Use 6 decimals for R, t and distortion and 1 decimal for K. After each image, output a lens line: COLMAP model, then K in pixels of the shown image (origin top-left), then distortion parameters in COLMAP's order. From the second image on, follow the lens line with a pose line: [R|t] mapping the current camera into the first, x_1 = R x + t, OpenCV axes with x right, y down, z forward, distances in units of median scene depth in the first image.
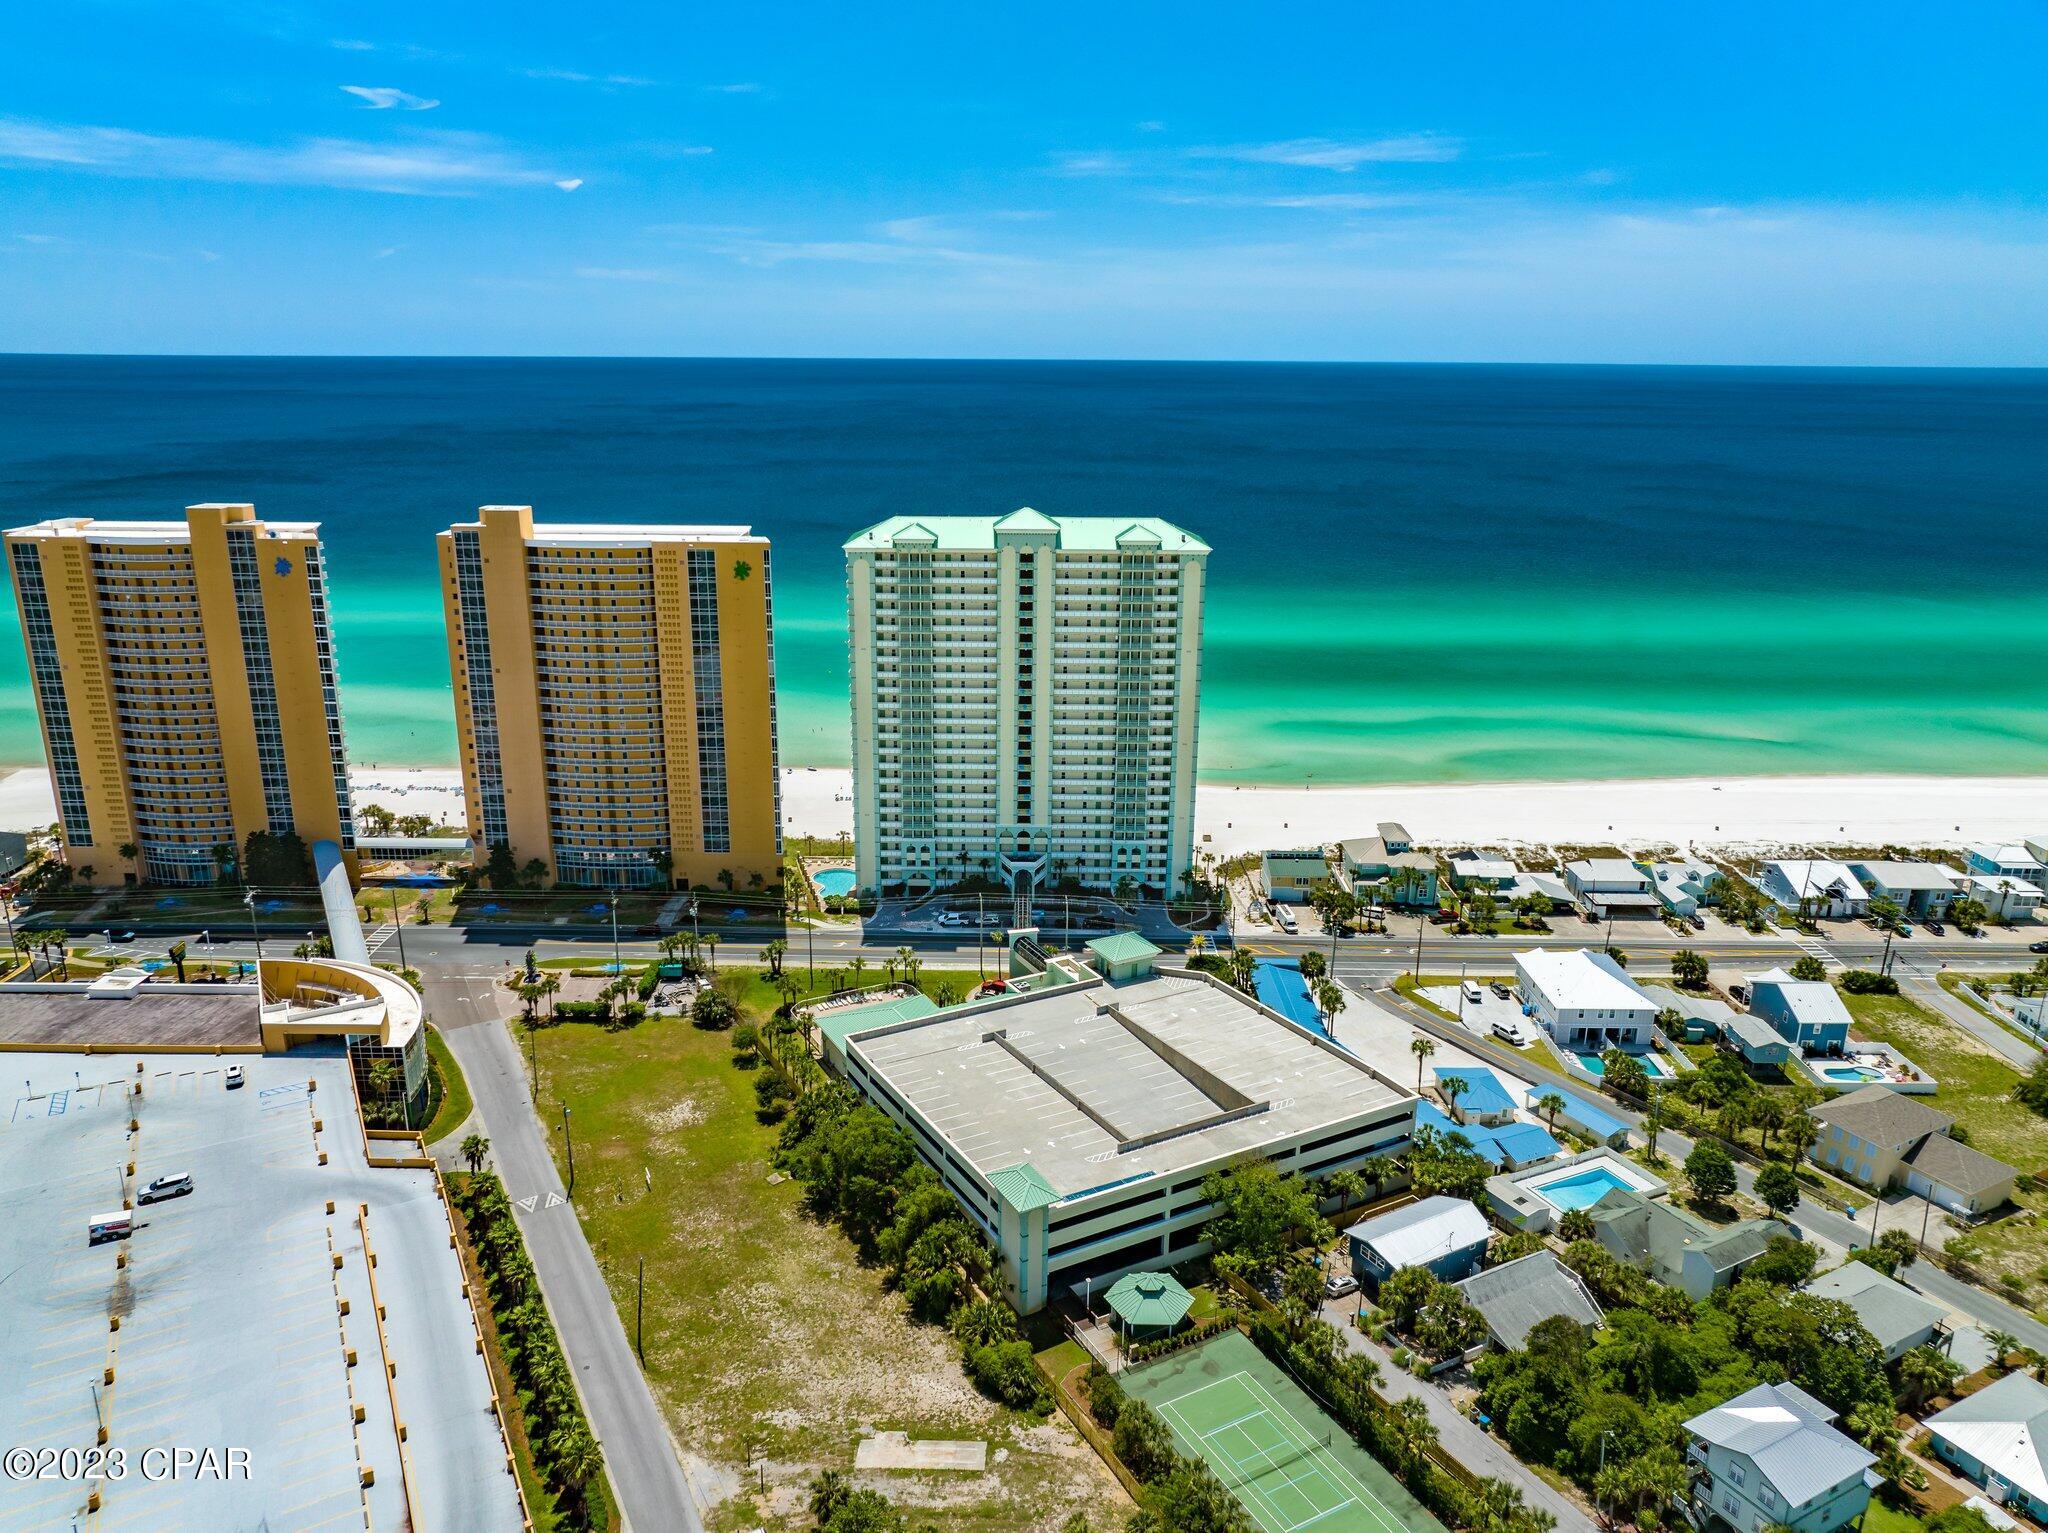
lens RADIAL K [[1423.7, 0, 1024.0], [0, 1423.7, 766.5], [0, 0, 1]] dist [0.020324, -0.094932]
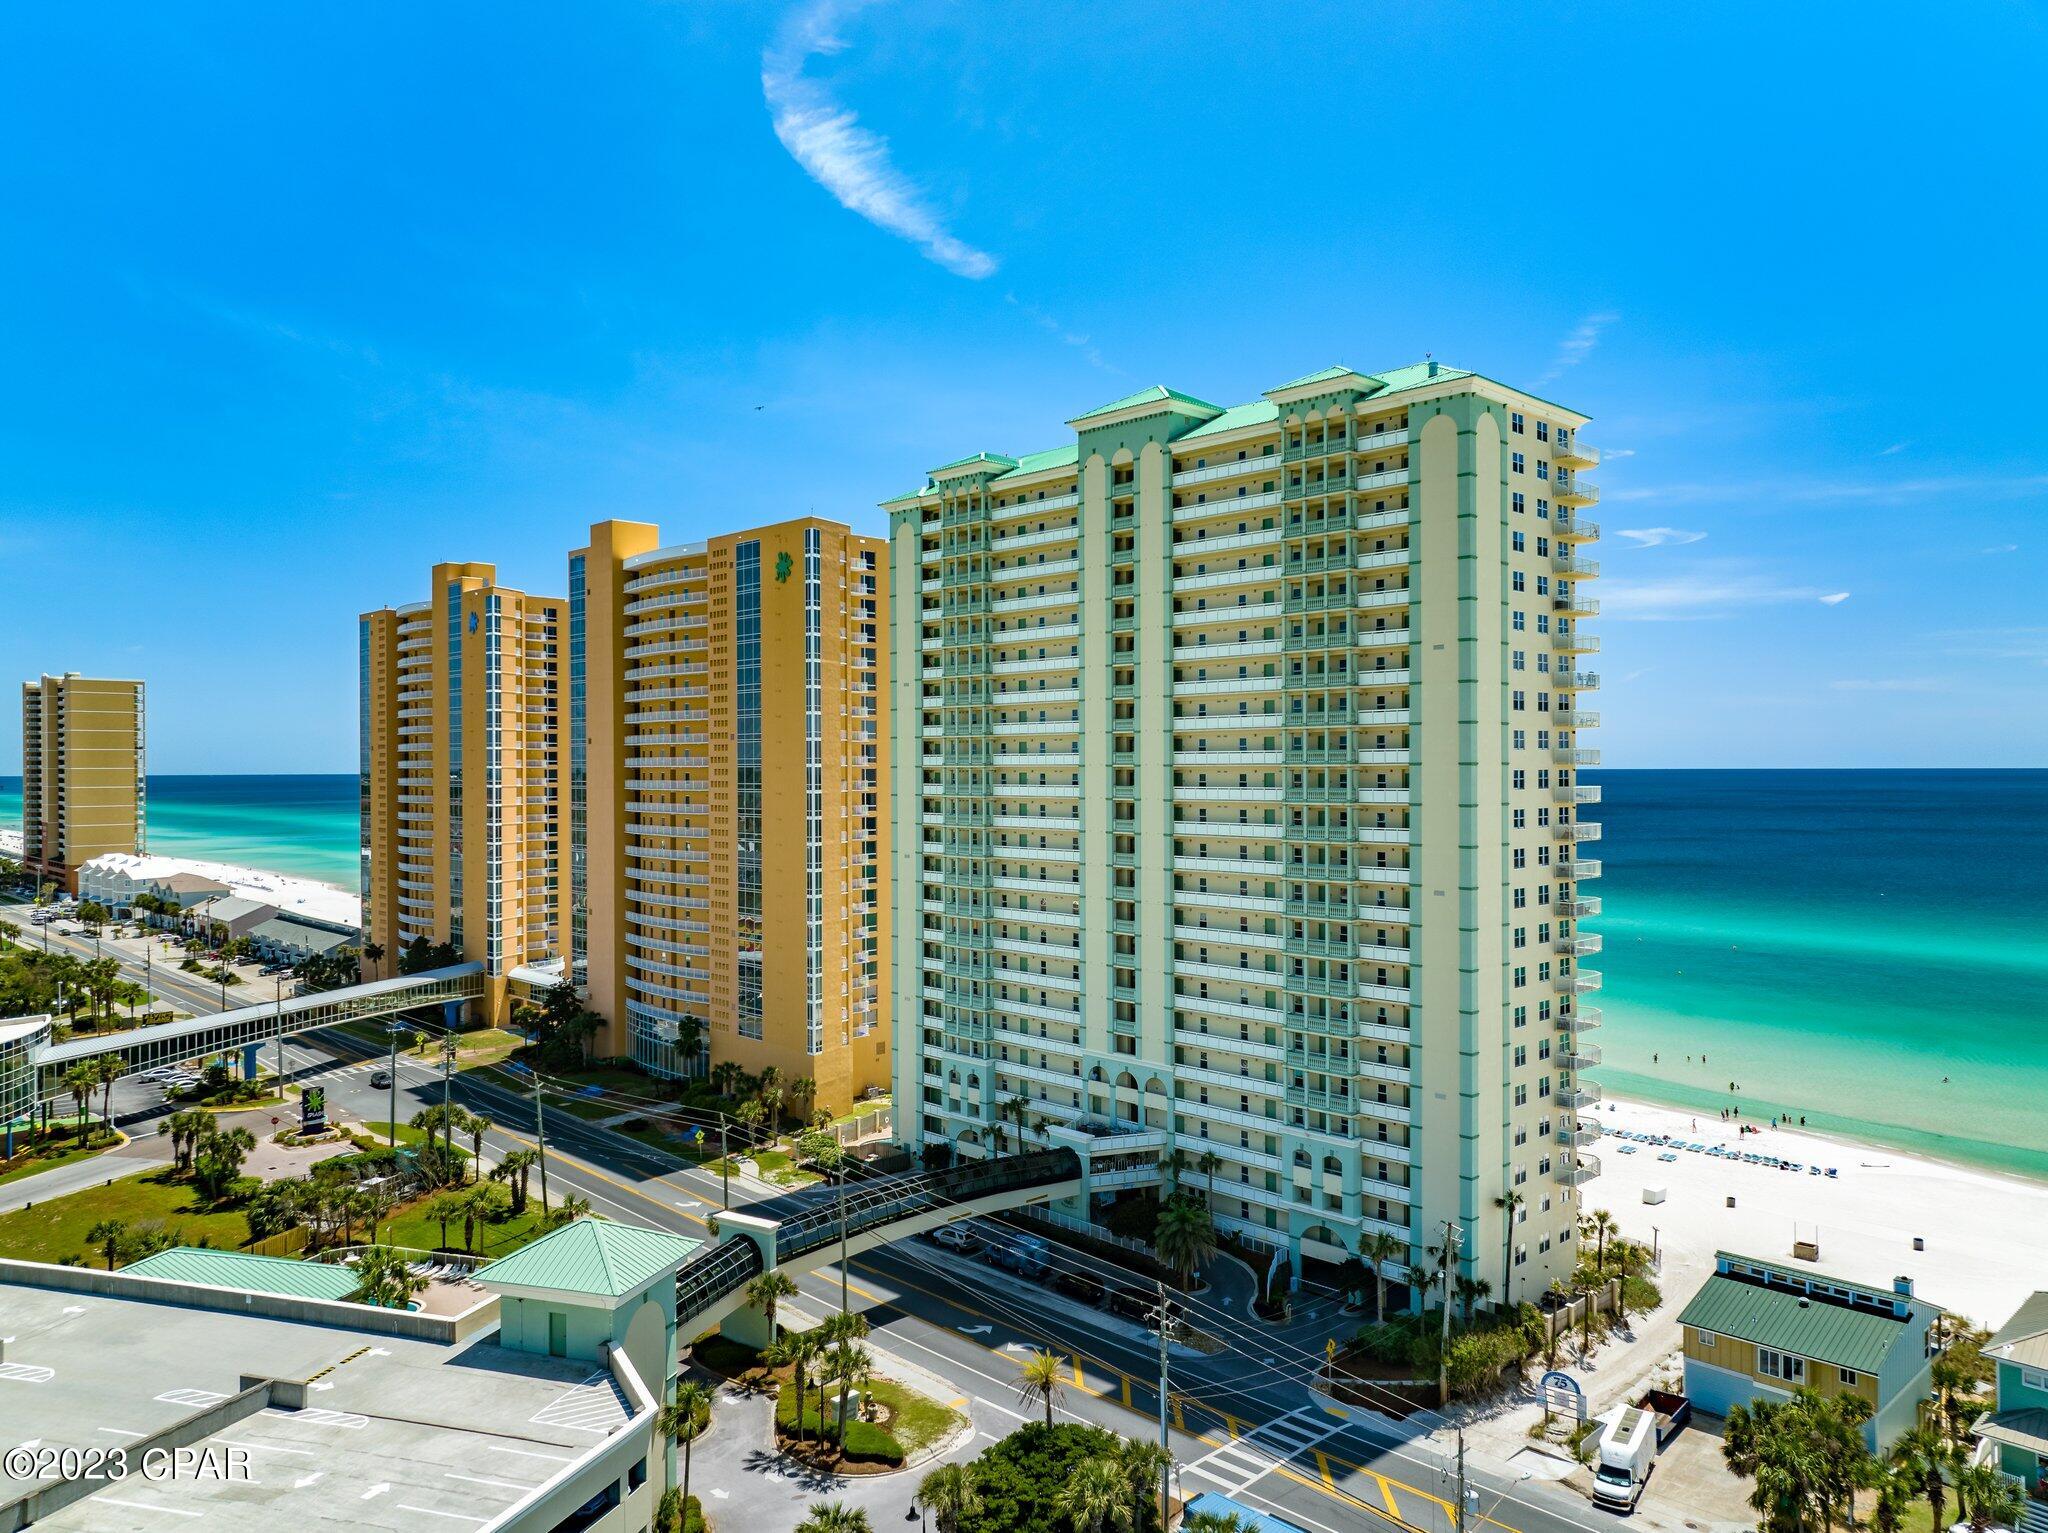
lens RADIAL K [[1423.7, 0, 1024.0], [0, 1423.7, 766.5], [0, 0, 1]] dist [0.020324, -0.094932]
pose [[0.687928, -0.015081, -0.725622, 0.312415], [-0.189226, 0.961479, -0.199379, 0.048981], [0.700677, 0.274465, 0.658575, 0.658587]]
